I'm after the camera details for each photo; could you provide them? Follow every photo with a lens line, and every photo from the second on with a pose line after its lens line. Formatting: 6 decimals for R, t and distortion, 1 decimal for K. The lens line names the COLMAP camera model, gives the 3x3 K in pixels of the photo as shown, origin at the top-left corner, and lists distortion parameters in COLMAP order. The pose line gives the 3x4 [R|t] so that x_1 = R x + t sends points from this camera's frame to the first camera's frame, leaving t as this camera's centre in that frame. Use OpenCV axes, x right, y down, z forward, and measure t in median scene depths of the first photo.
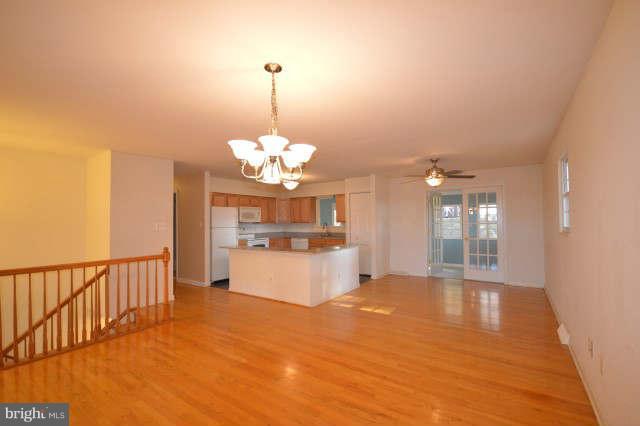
lens RADIAL K [[286.5, 0, 318.9], [0, 286.5, 216.7], [0, 0, 1]] dist [0.000098, 0.000141]
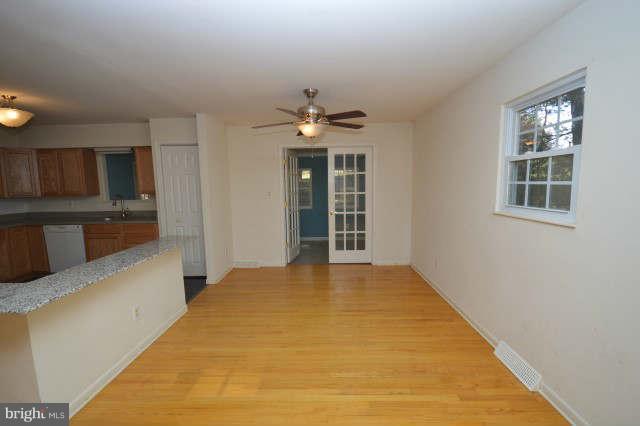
lens RADIAL K [[286.5, 0, 318.9], [0, 286.5, 216.7], [0, 0, 1]] dist [0.000098, 0.000141]
pose [[0.832513, -0.067831, 0.549837, 0.044120], [-0.000407, 0.992401, 0.123044, -0.007829], [-0.554005, -0.102660, 0.826159, 0.308875]]
